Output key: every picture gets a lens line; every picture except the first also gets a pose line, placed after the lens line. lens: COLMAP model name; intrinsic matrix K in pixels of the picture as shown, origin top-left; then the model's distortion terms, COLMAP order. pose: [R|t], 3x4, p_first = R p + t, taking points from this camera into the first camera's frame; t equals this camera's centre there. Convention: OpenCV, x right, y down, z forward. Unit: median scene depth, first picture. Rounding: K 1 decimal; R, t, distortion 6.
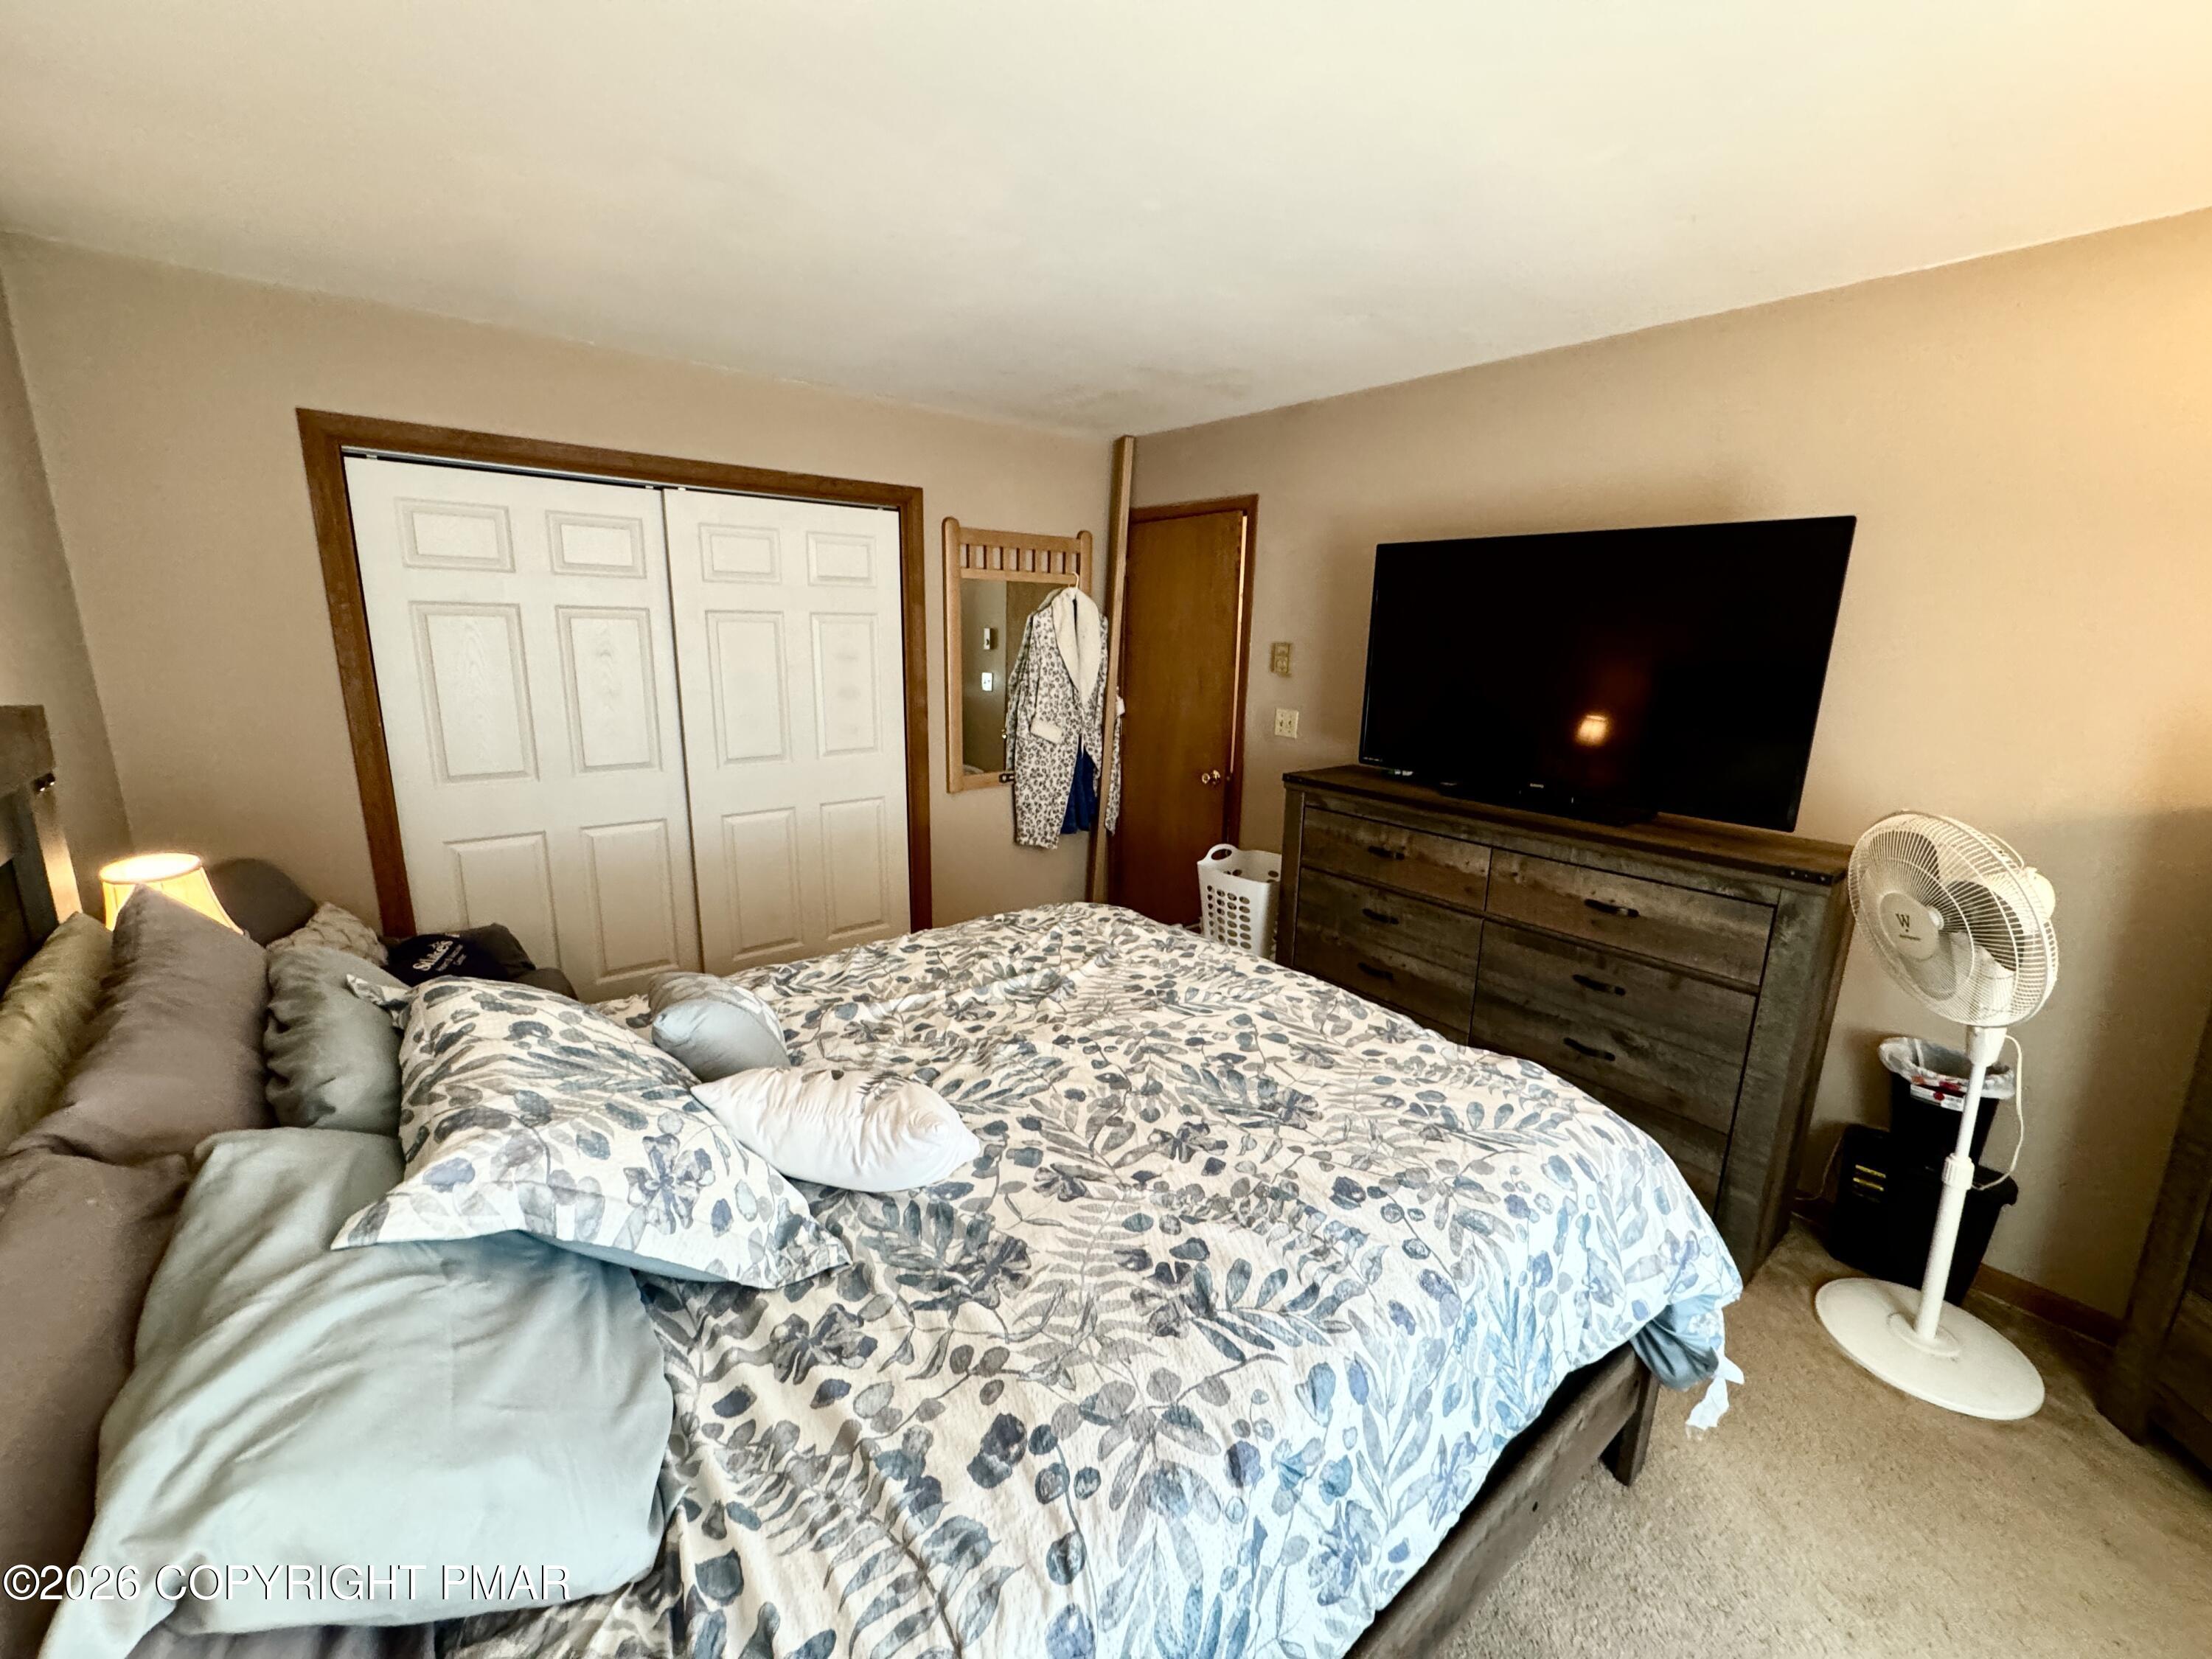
lens RADIAL K [[881.6, 0, 1104.7], [0, 881.6, 821.3], [0, 0, 1]] dist [-0.001755, -0.000639]
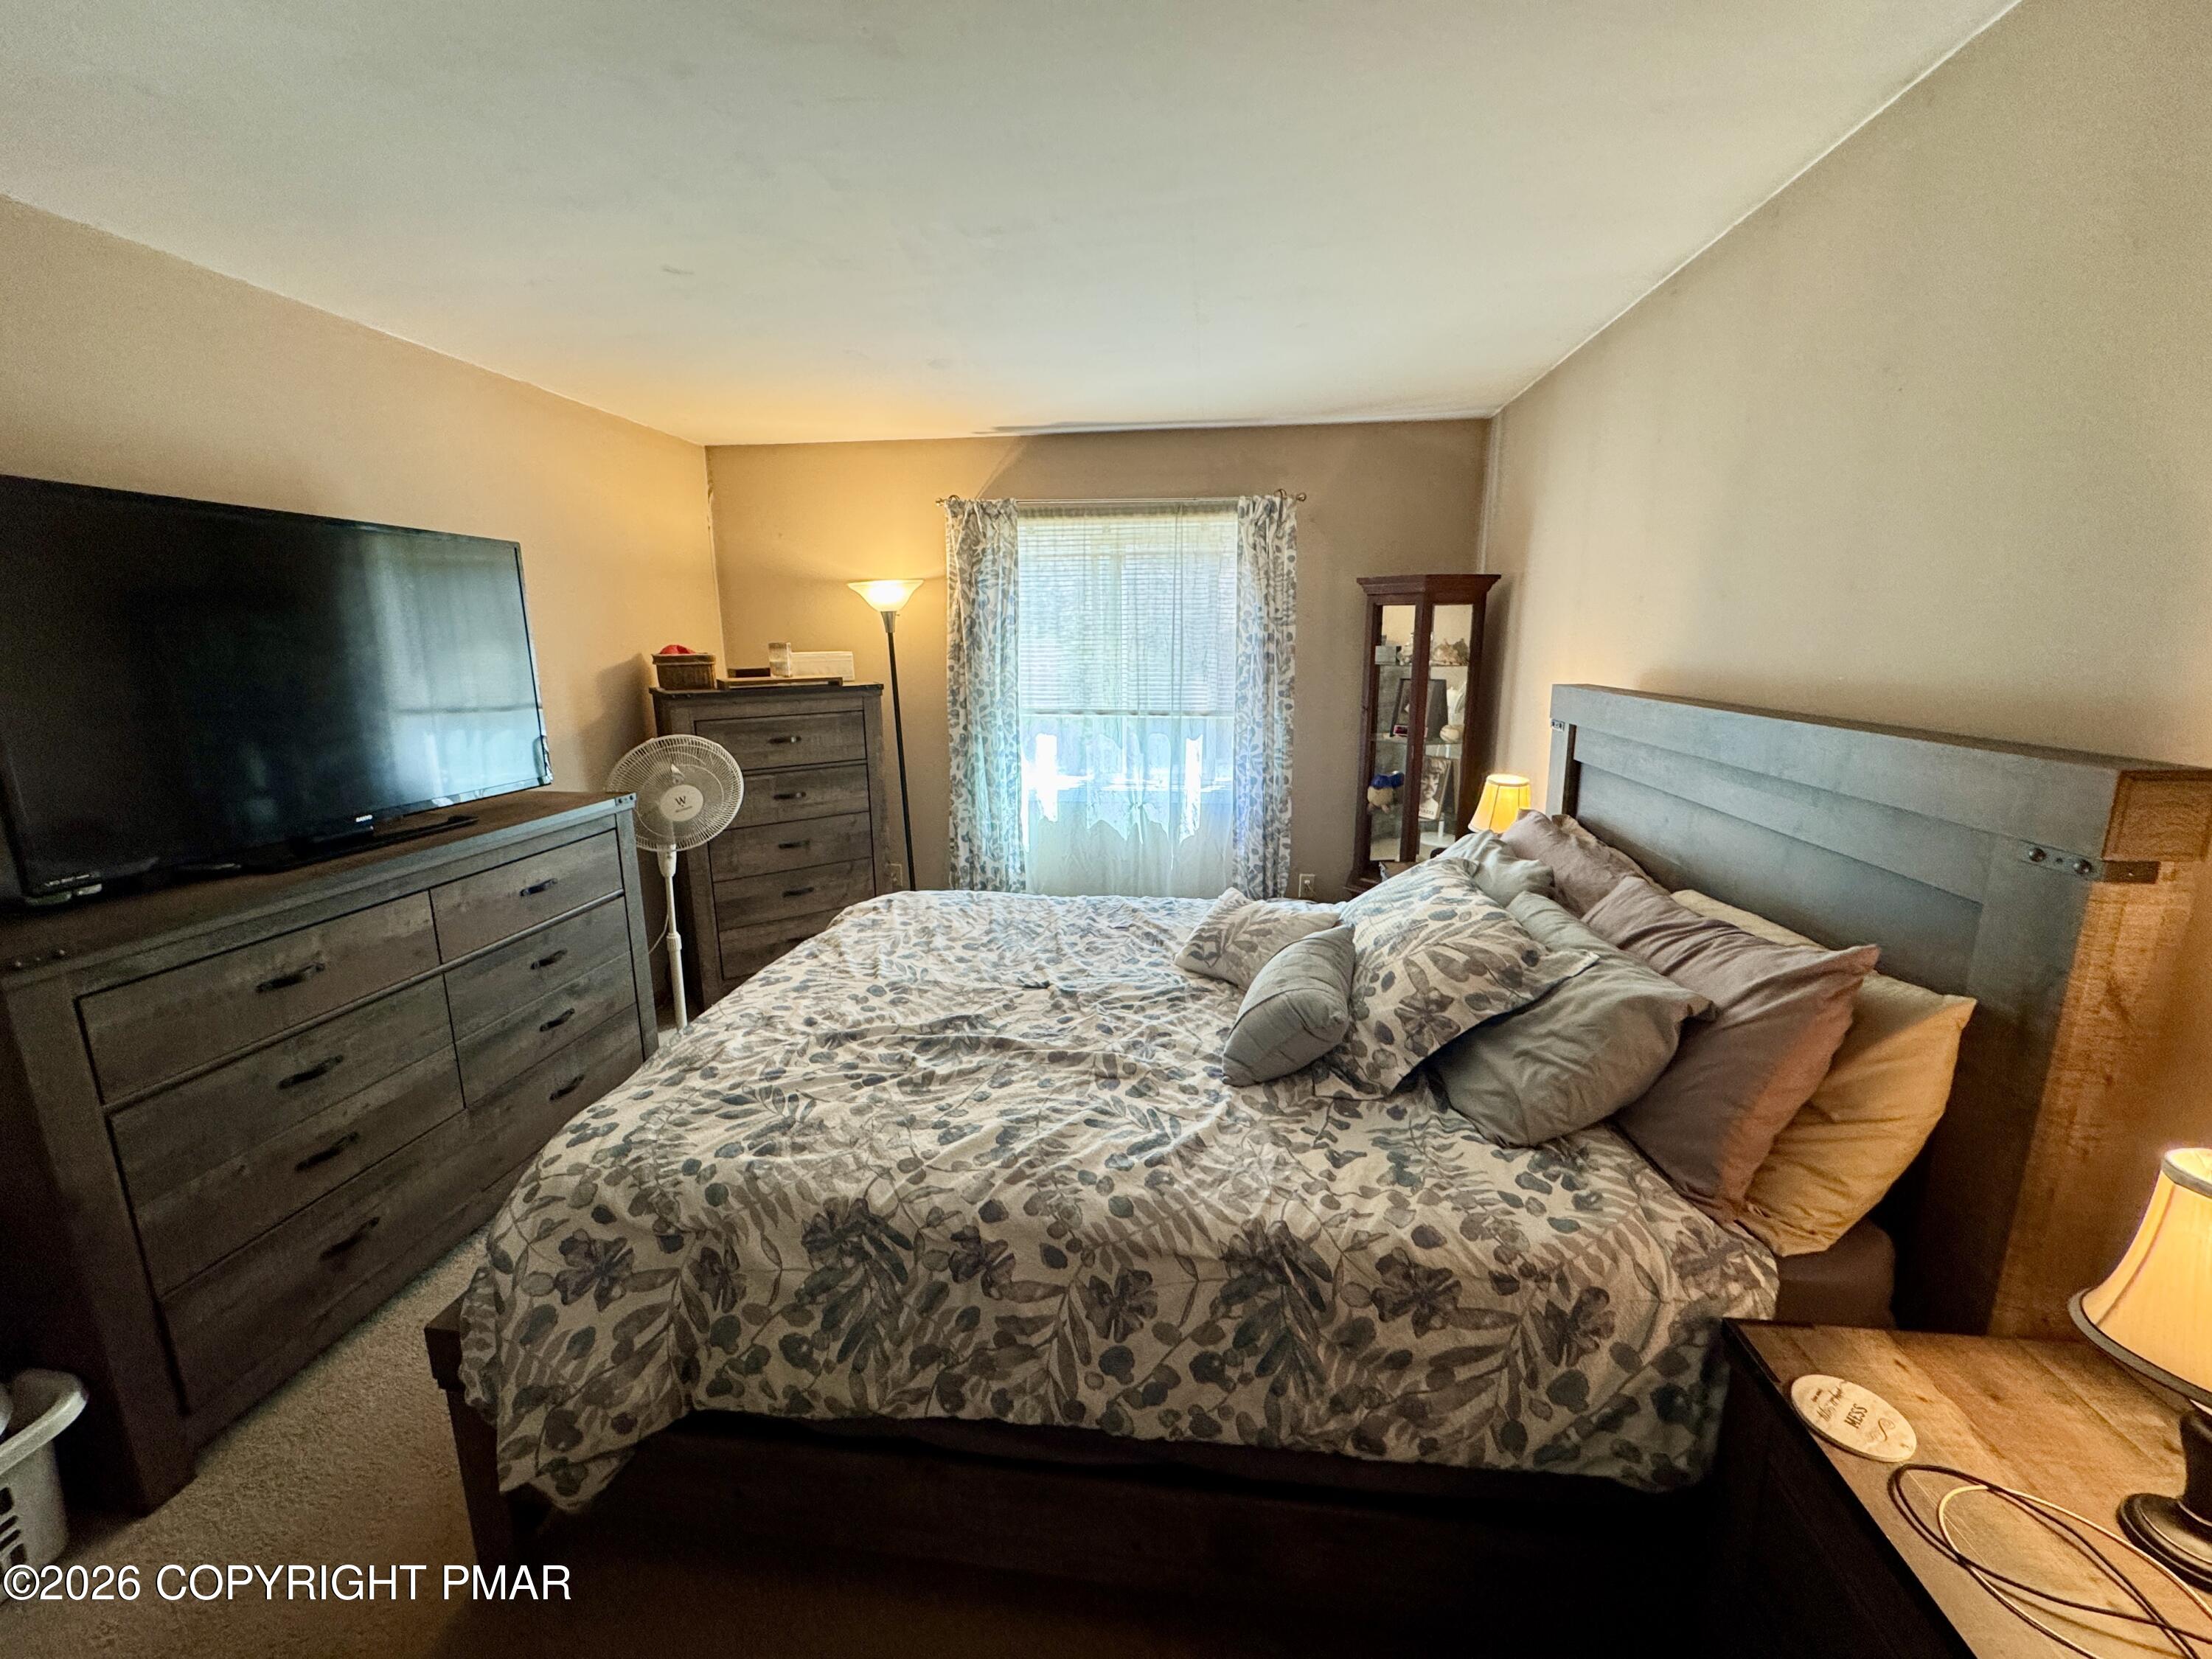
lens RADIAL K [[881.6, 0, 1104.9], [0, 881.6, 831.7], [0, 0, 1]] dist [-0.001755, -0.000639]
pose [[-0.687957, -0.175044, 0.704326, -0.837242], [0.150392, 0.915028, 0.374307, -0.338235], [-0.709998, 0.363432, -0.603174, 1.450572]]
